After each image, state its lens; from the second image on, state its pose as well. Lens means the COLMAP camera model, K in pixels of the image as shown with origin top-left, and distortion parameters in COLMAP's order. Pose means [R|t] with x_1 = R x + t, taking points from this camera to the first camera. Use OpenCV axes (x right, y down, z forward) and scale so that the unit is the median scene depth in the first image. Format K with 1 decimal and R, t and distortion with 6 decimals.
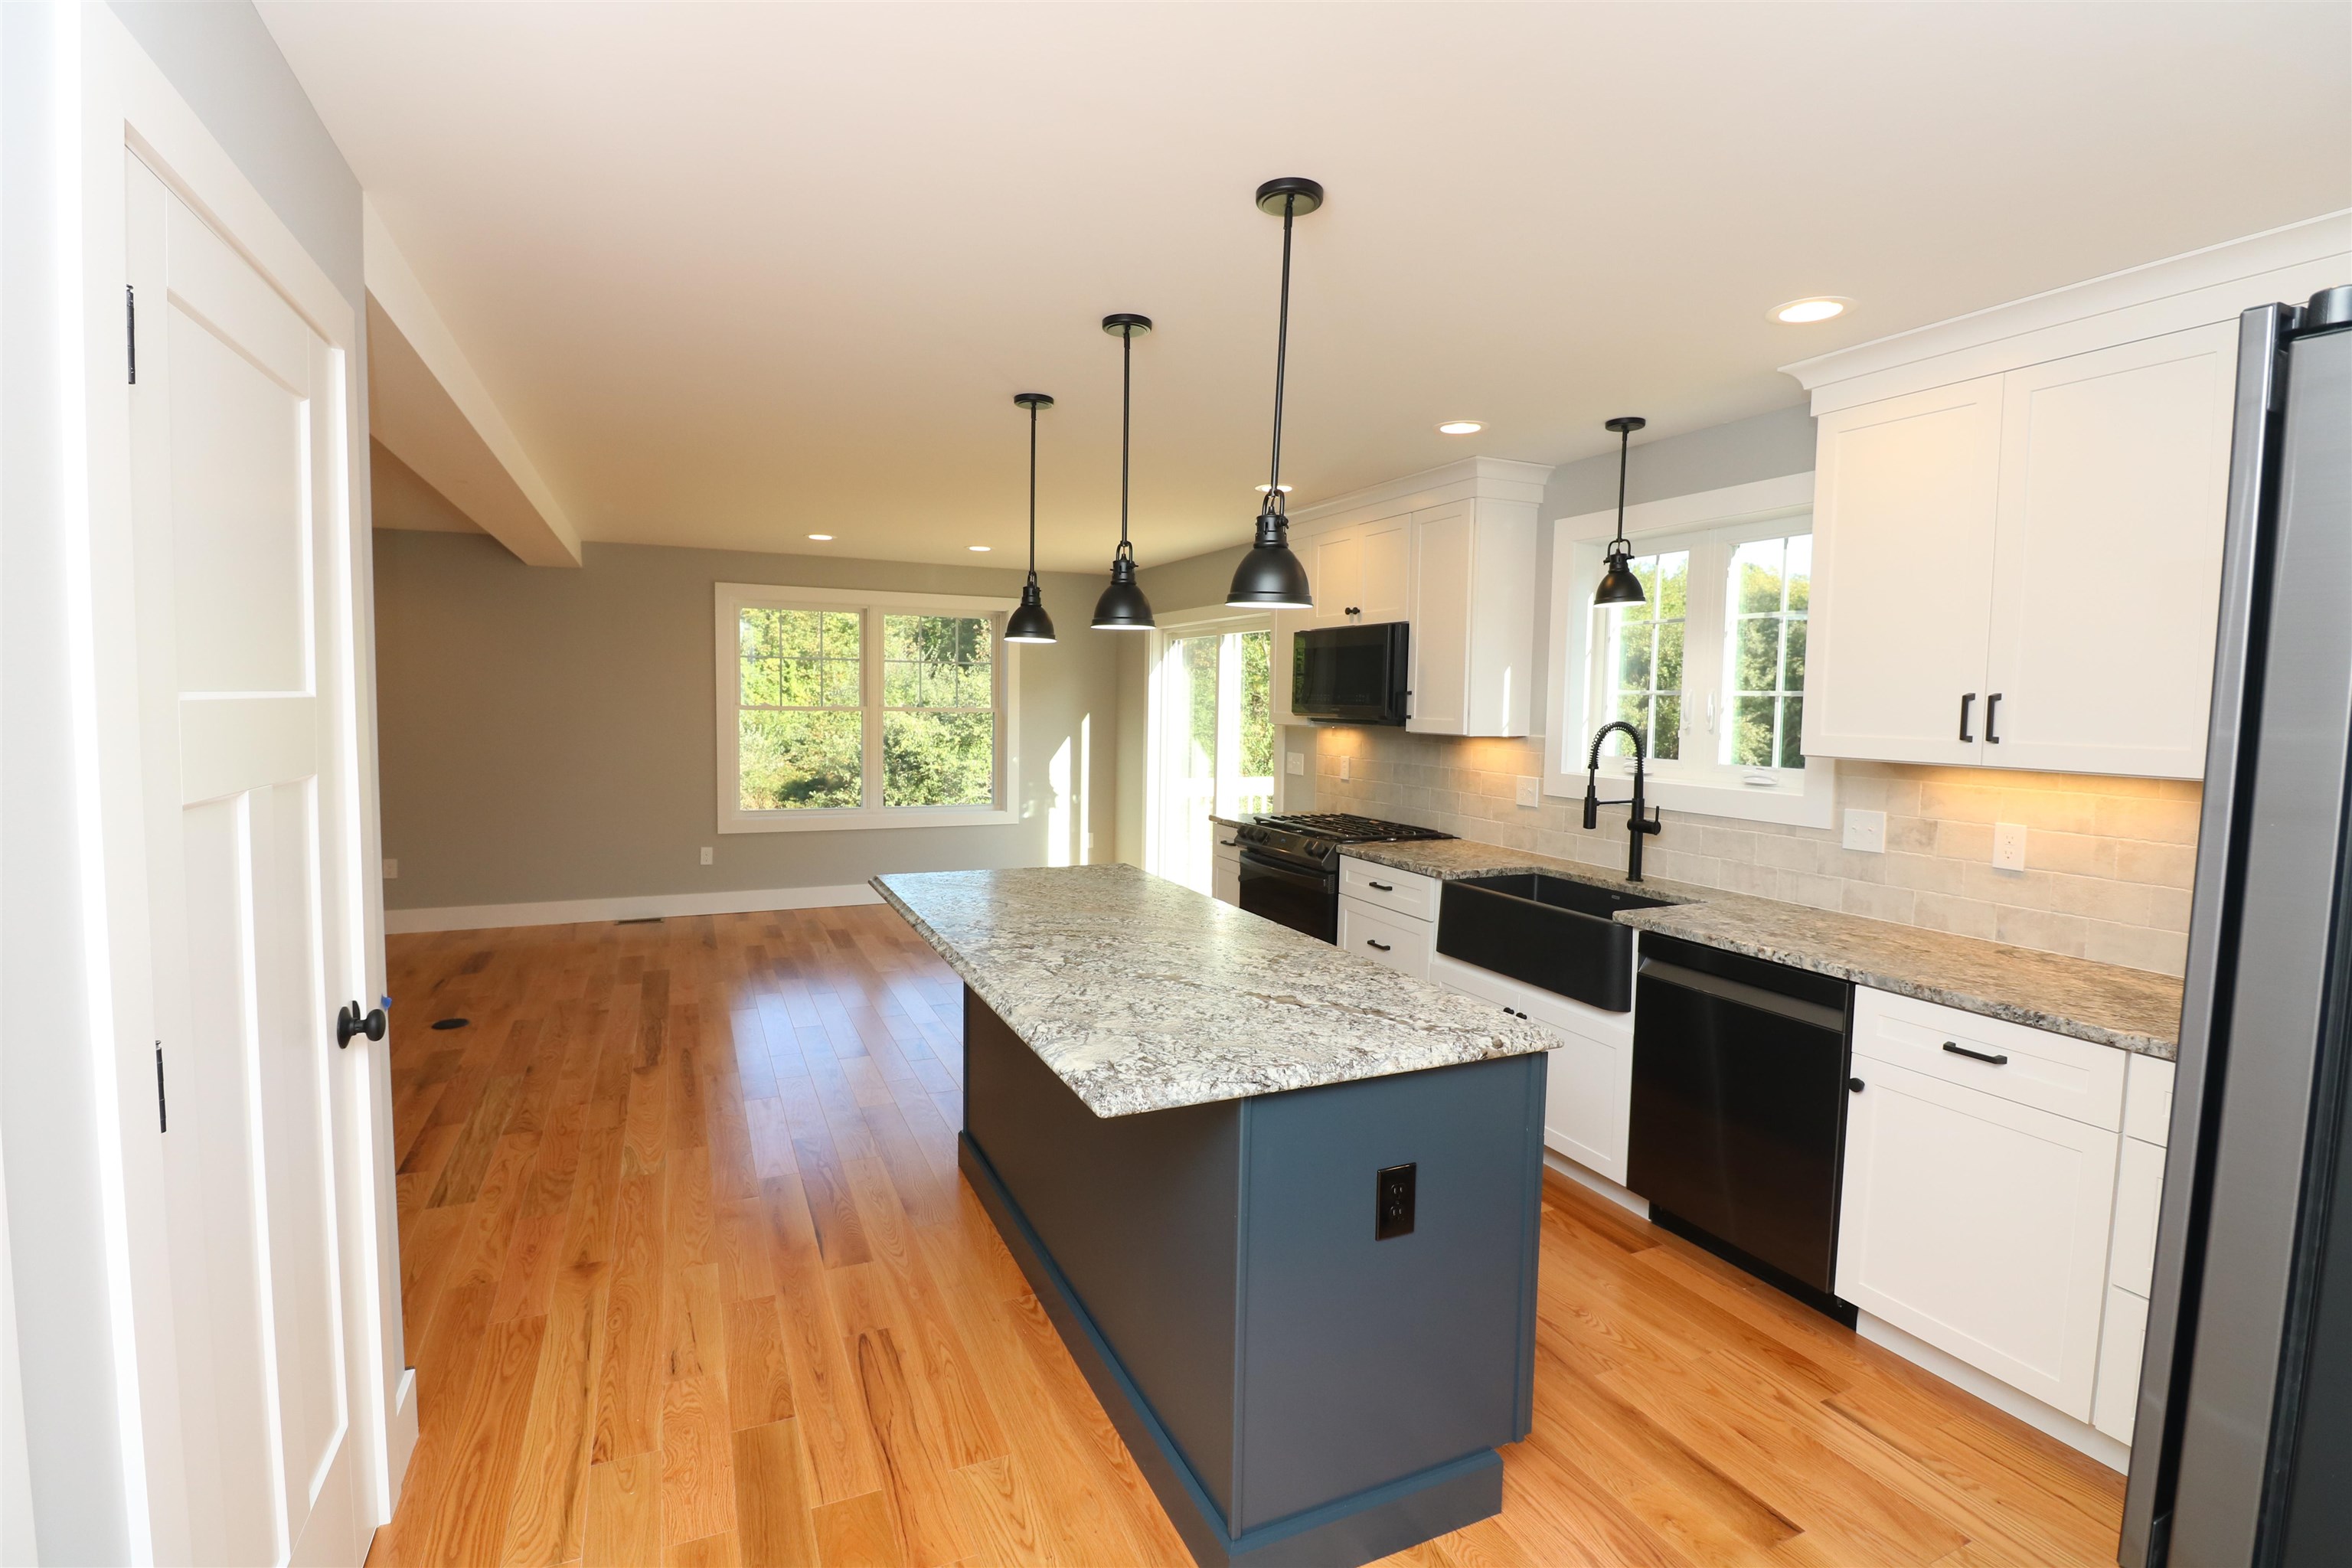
lens RADIAL K [[1087.8, 0, 1166.5], [0, 1087.8, 772.9], [0, 0, 1]] dist [0.002068, -0.014383]
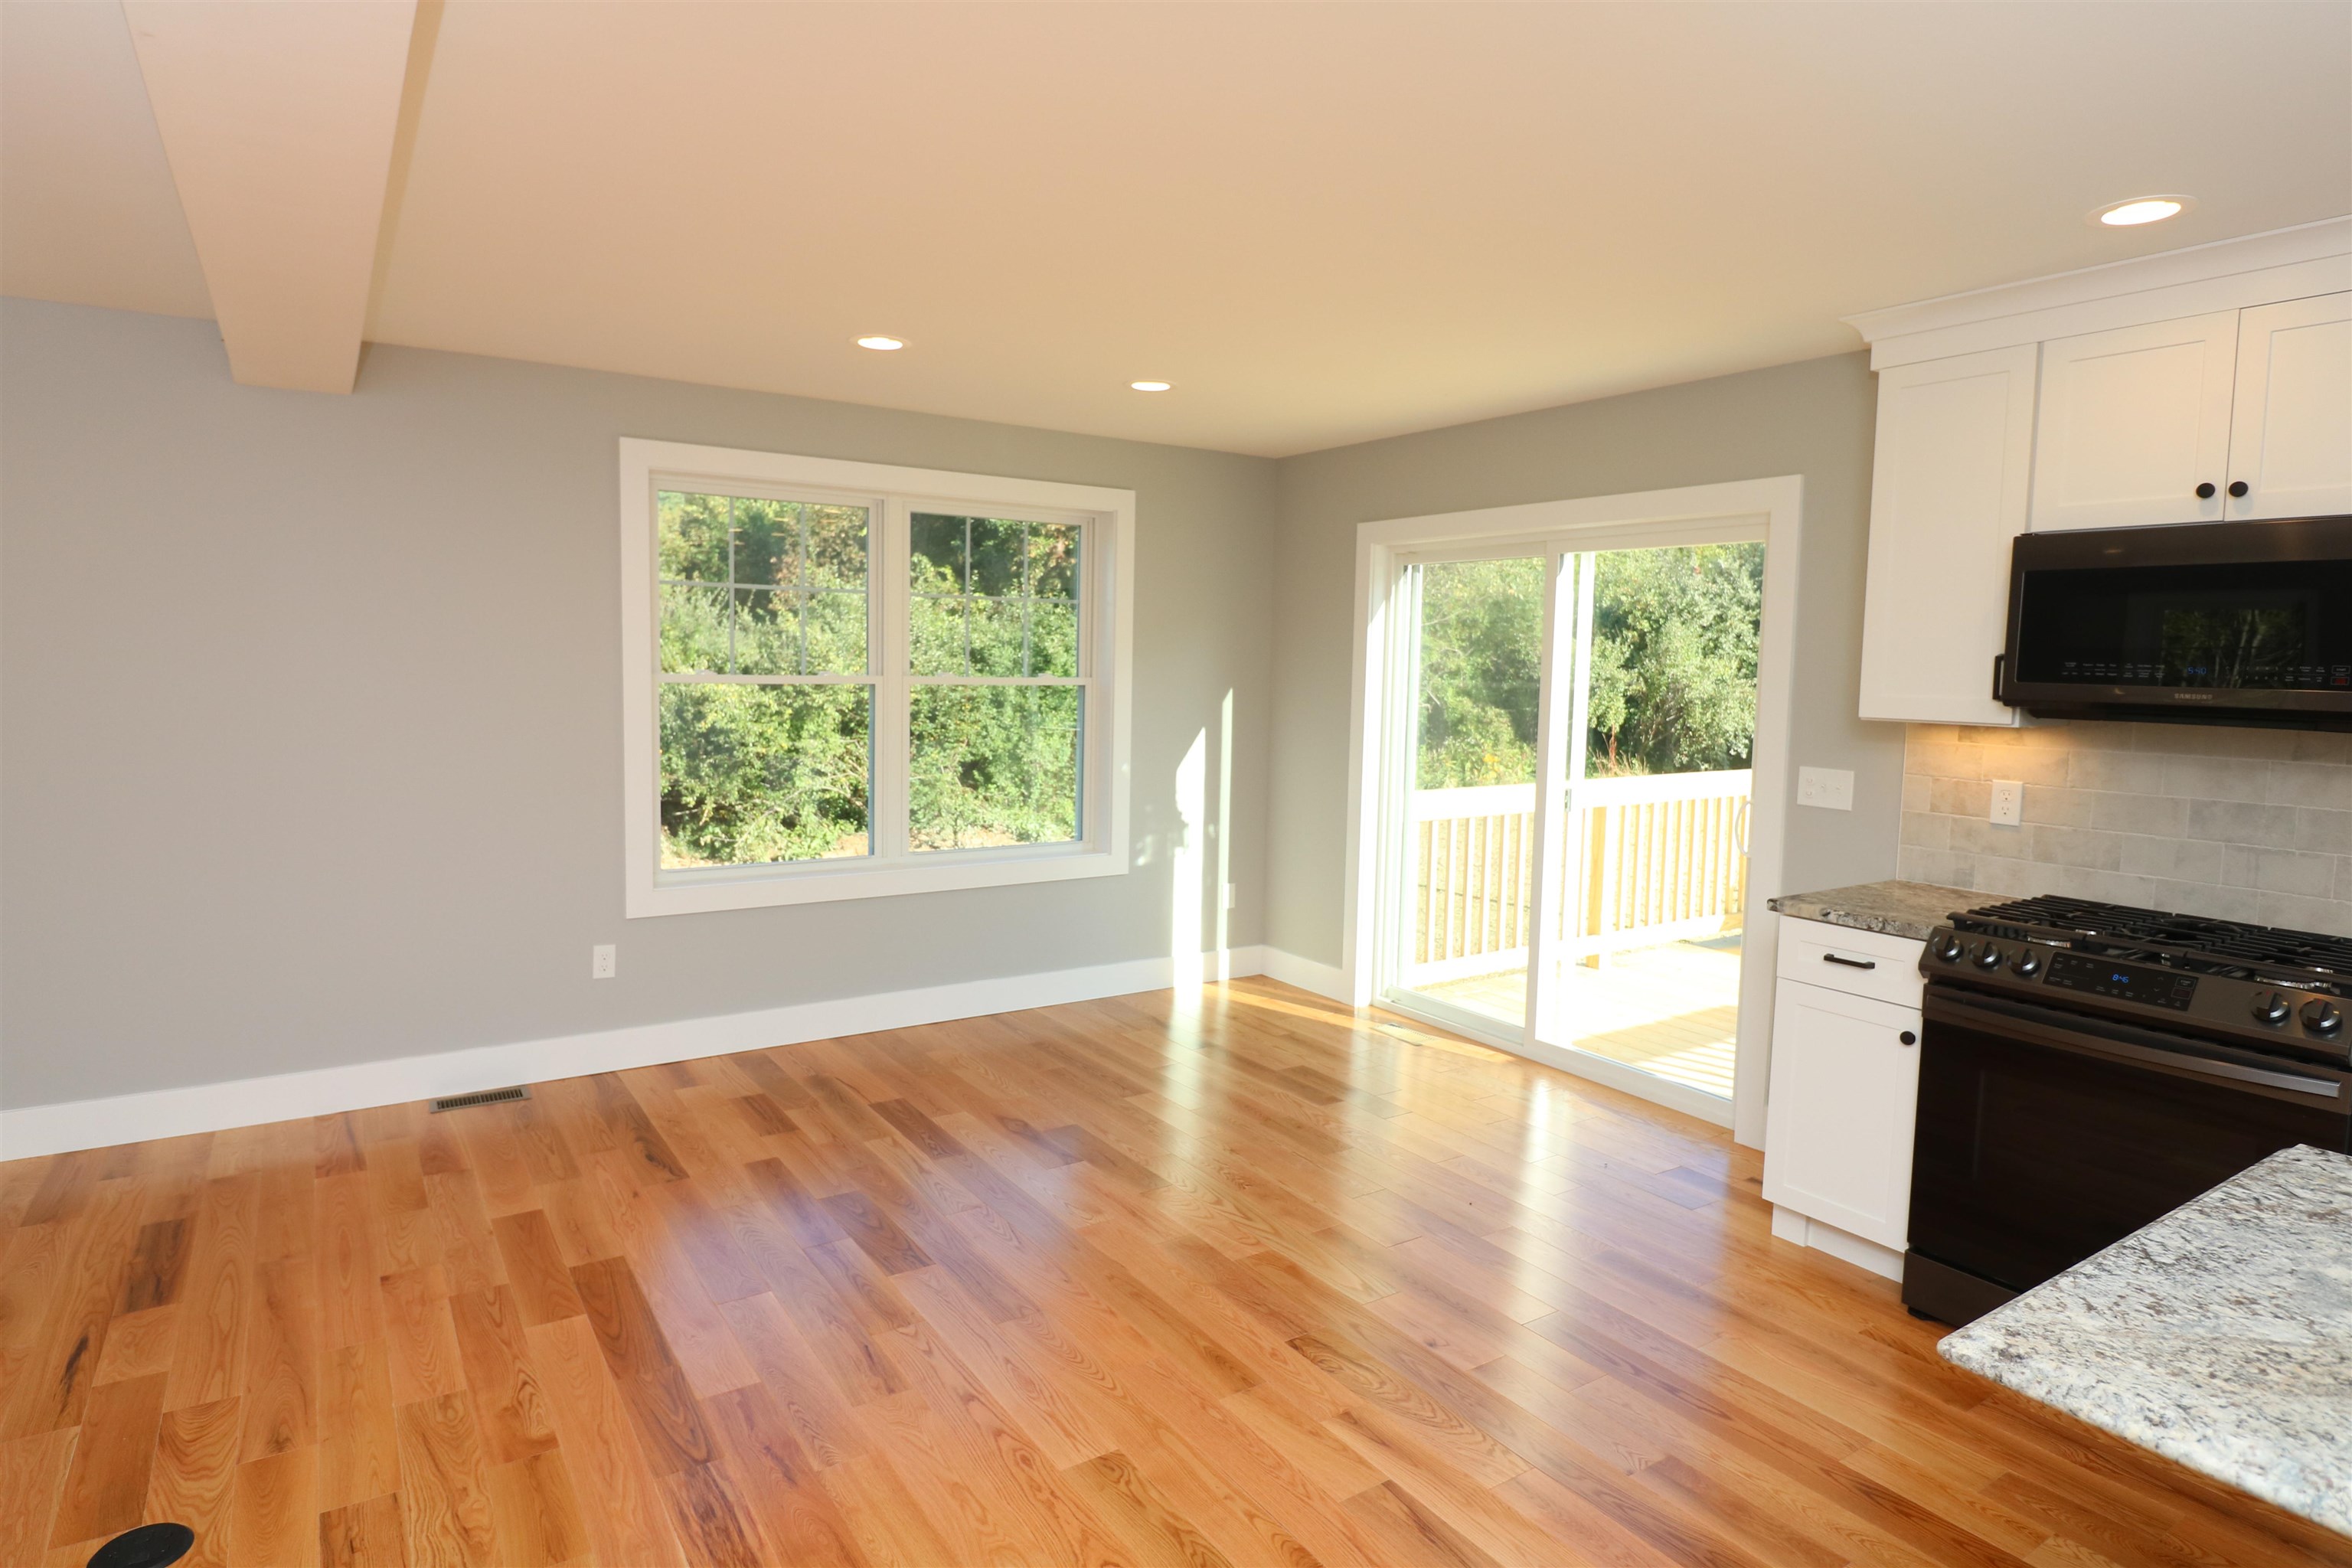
lens RADIAL K [[1283.8, 0, 1162.3], [0, 1283.8, 764.9], [0, 0, 1]] dist [0.003983, -0.012410]
pose [[0.987481, -0.009883, 0.157425, -0.403587], [0.007117, 0.999810, 0.018122, -0.044490], [-0.157575, -0.016775, 0.987365, 0.552266]]
